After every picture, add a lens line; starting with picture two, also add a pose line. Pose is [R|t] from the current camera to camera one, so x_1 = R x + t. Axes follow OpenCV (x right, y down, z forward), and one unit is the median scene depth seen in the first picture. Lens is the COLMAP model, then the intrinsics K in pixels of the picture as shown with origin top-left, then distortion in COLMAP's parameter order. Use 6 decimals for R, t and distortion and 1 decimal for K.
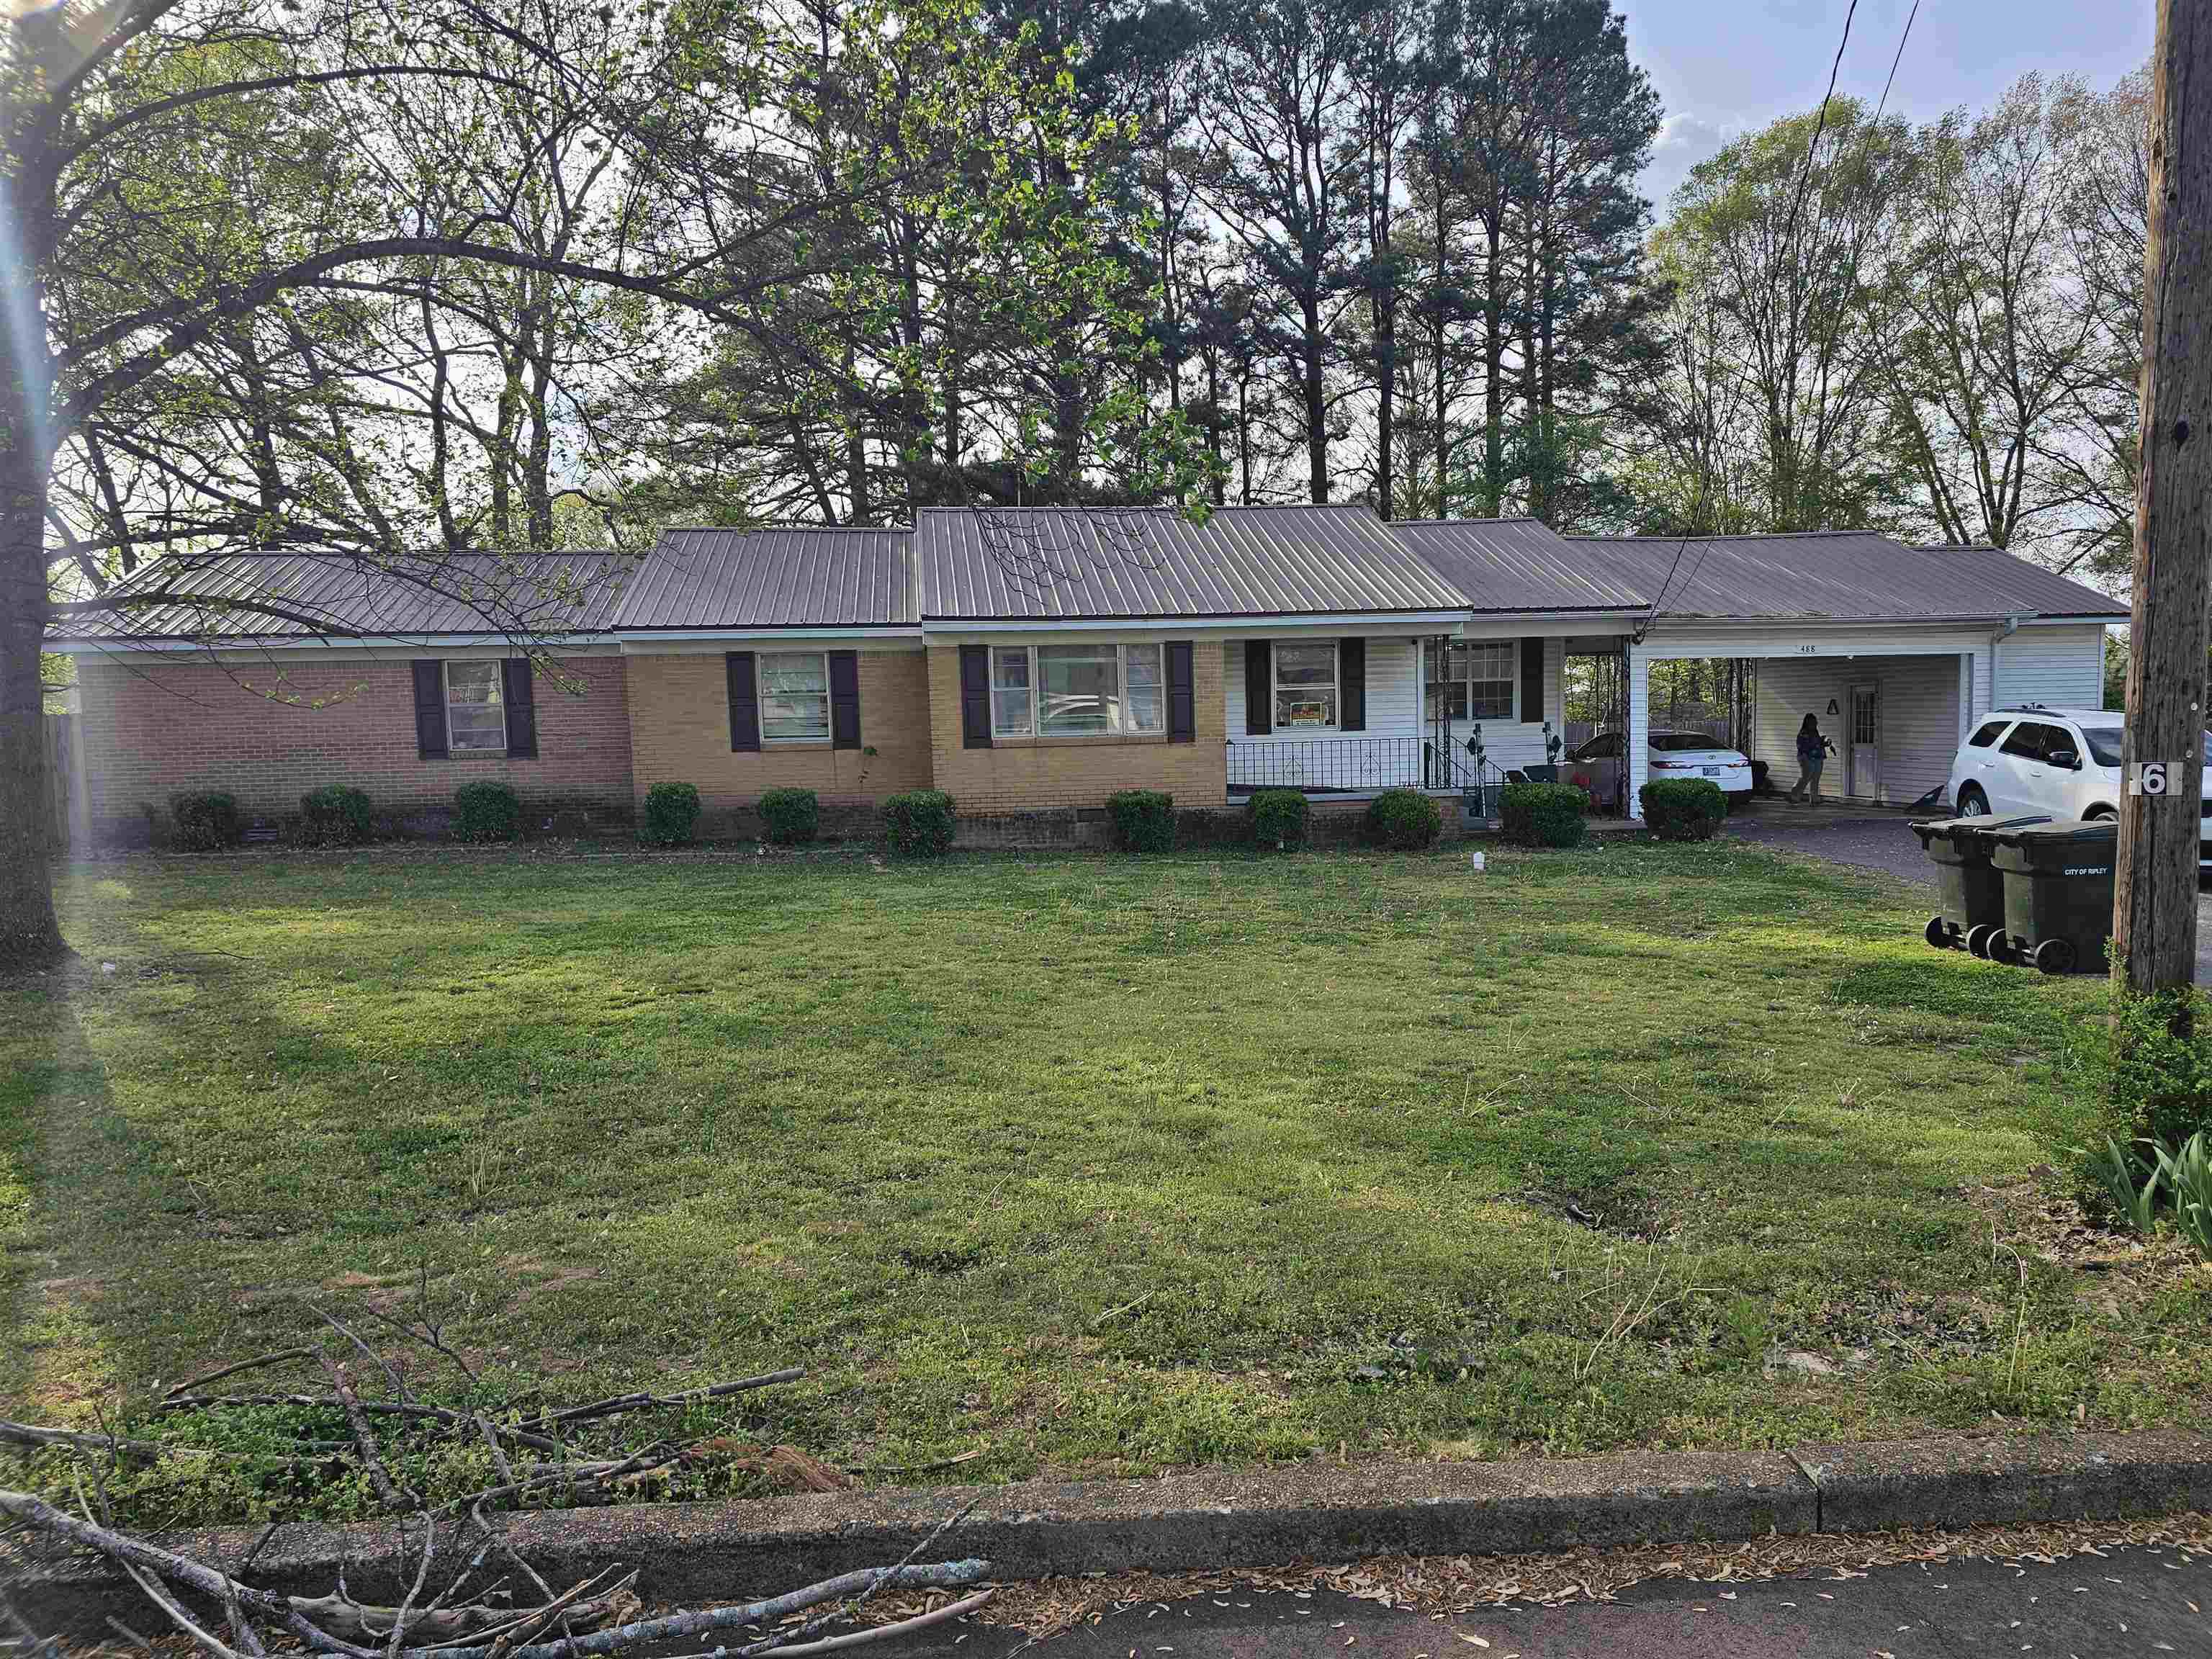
lens RADIAL K [[1482.2, 0, 1113.0], [0, 1482.2, 821.1], [0, 0, 1]] dist [0.043547, -0.026471]
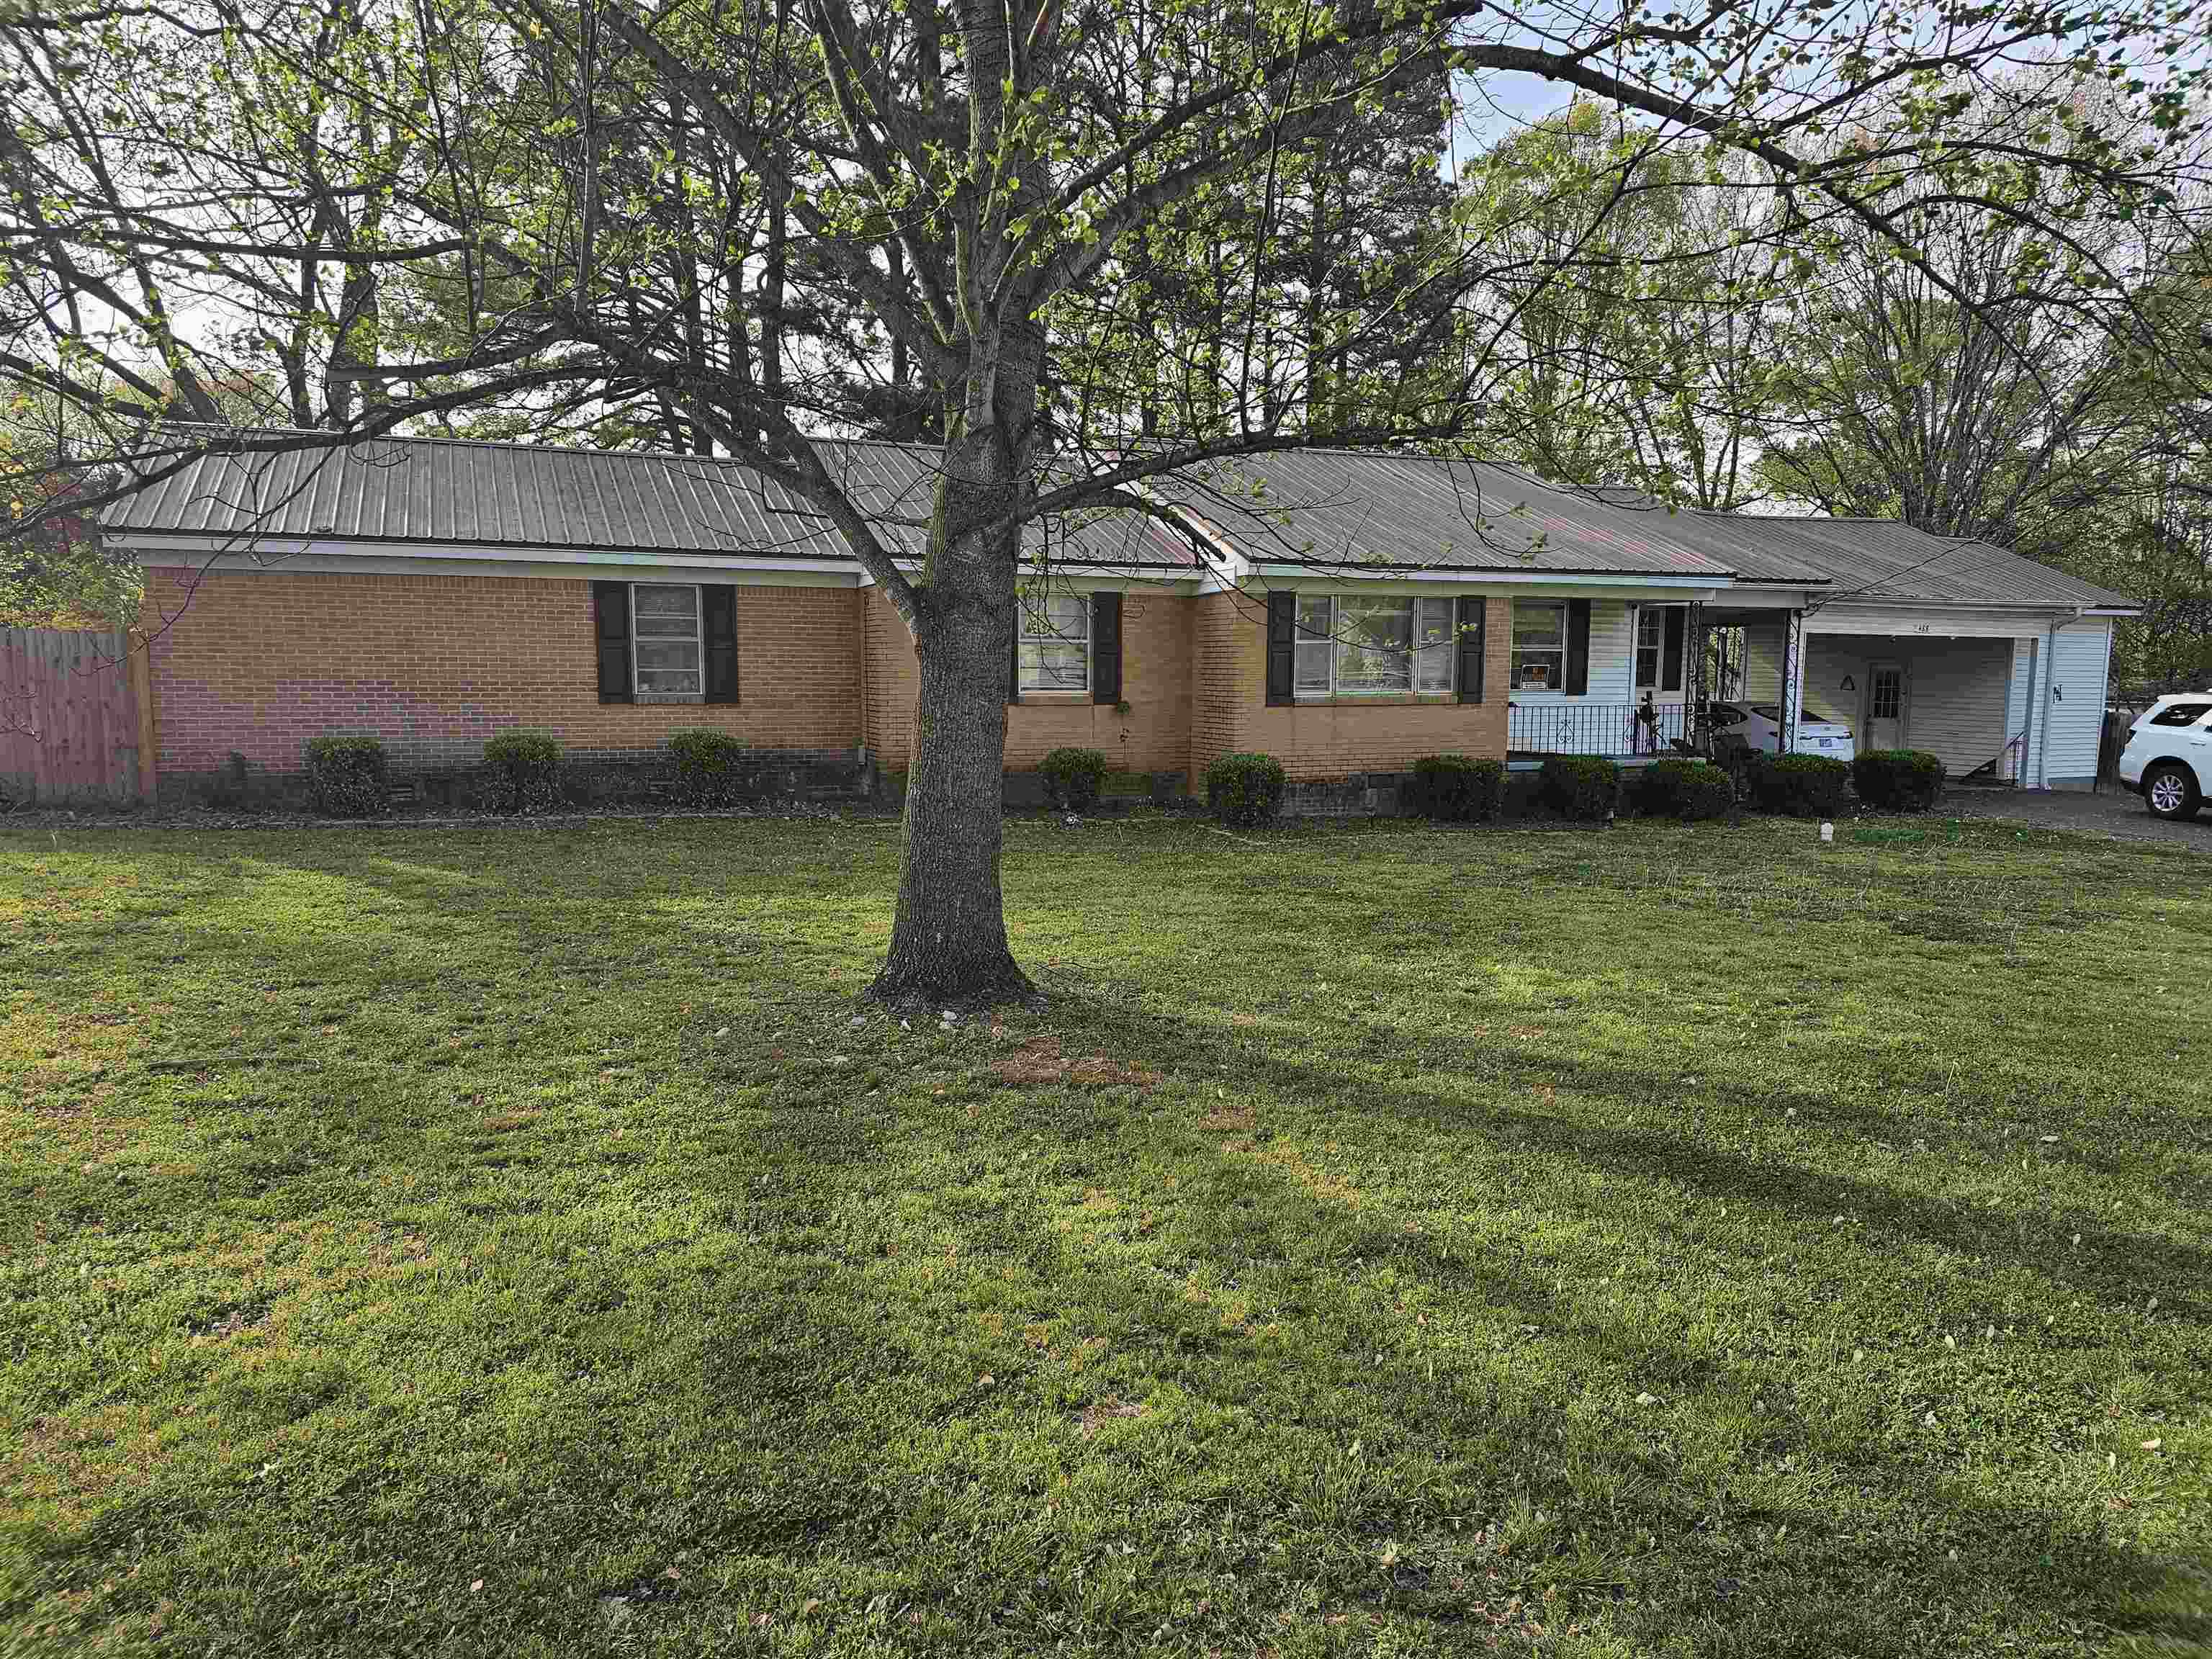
lens RADIAL K [[1482.2, 0, 1103.8], [0, 1482.2, 840.6], [0, 0, 1]] dist [0.043547, -0.026471]
pose [[0.956592, -0.003411, 0.291410, -0.437683], [-0.009063, 0.999100, 0.041443, -0.003723], [-0.291289, -0.042285, 0.955700, 0.157116]]
